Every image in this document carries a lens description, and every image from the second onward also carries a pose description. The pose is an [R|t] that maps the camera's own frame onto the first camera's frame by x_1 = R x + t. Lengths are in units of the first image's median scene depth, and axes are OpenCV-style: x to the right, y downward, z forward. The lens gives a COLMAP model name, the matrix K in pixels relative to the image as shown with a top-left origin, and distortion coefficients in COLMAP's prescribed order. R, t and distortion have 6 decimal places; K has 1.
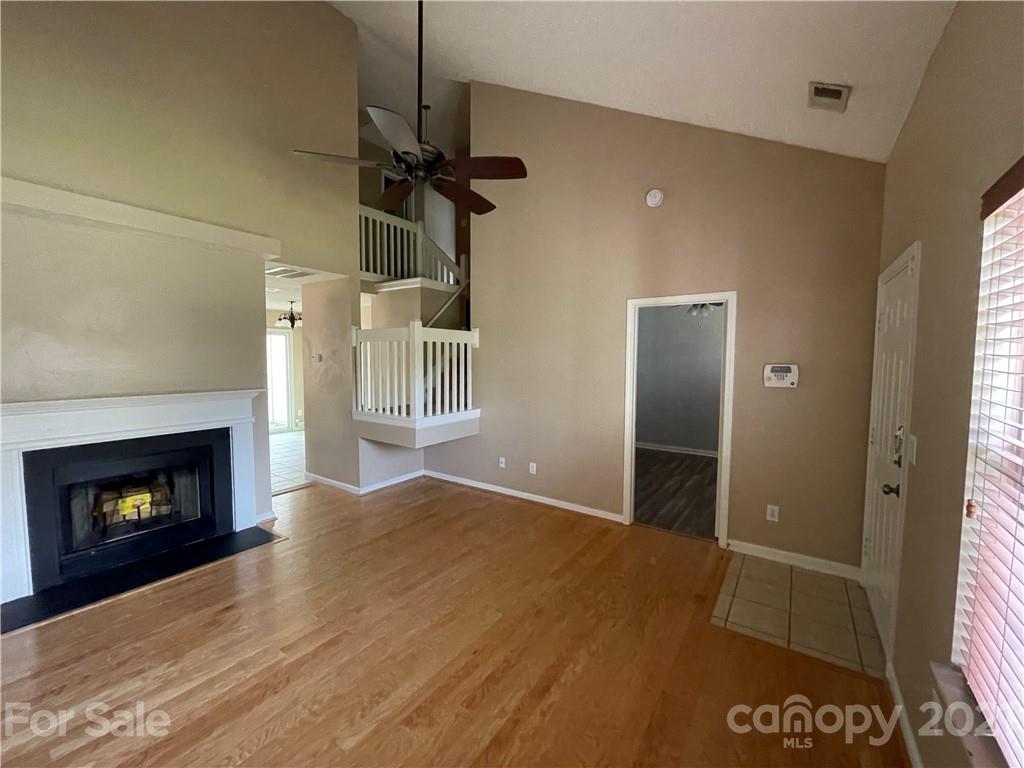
lens RADIAL K [[414.6, 0, 511.5], [0, 414.6, 381.6], [0, 0, 1]] dist [-0.002320, 0.000269]
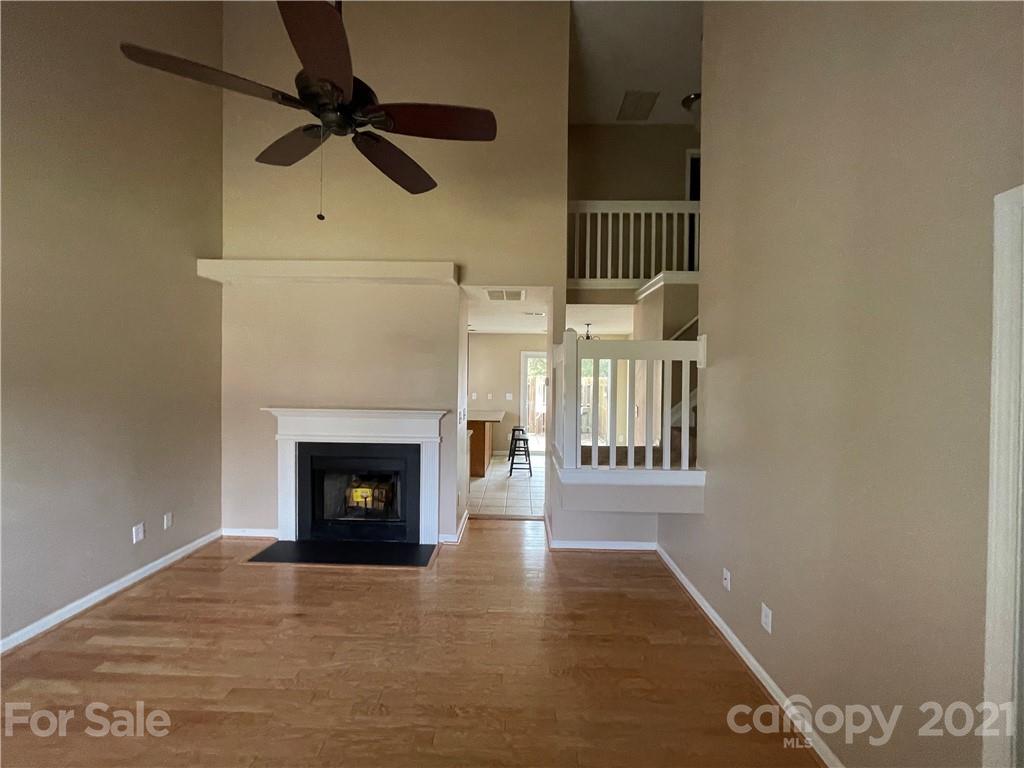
lens RADIAL K [[415.6, 0, 511.0], [0, 415.6, 381.8], [0, 0, 1]] dist [-0.006619, 0.002587]
pose [[0.553257, 0.011653, -0.832929, 0.355462], [-0.062012, 0.997704, -0.027232, -0.038050], [0.830699, 0.066719, 0.552709, 0.599382]]
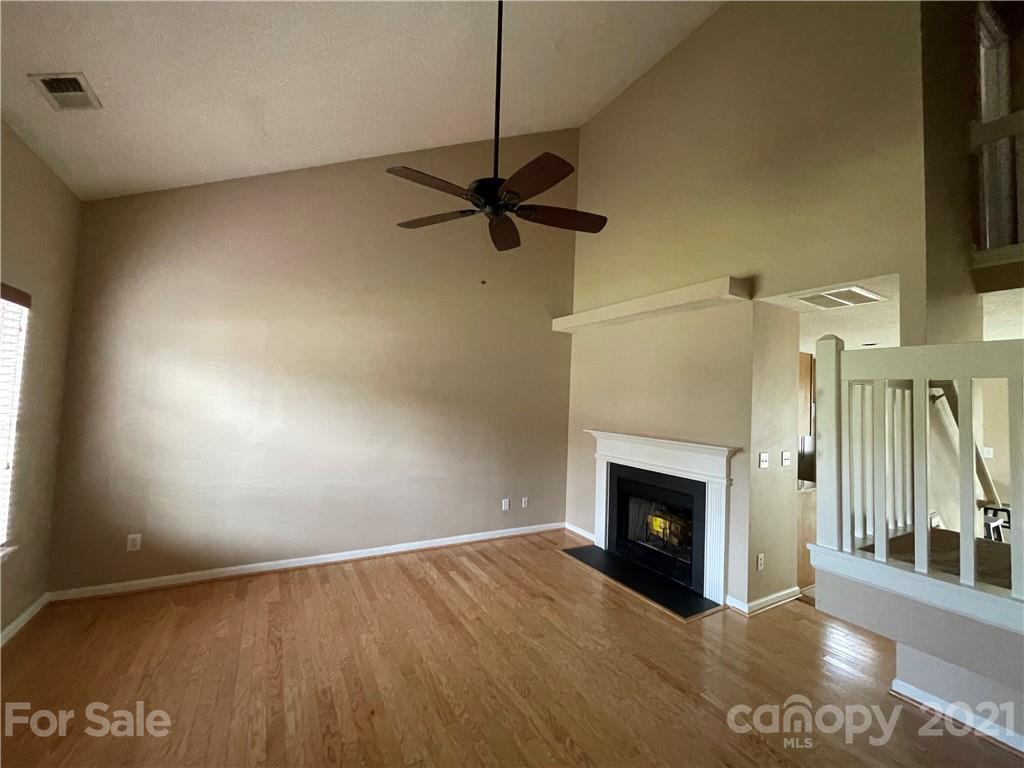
lens RADIAL K [[415.6, 0, 511.0], [0, 415.6, 381.8], [0, 0, 1]] dist [-0.006619, 0.002587]
pose [[-0.424458, -0.066808, -0.902980, 0.411291], [-0.103762, 0.994293, -0.024789, -0.053967], [0.899483, 0.083174, -0.428968, 1.003169]]
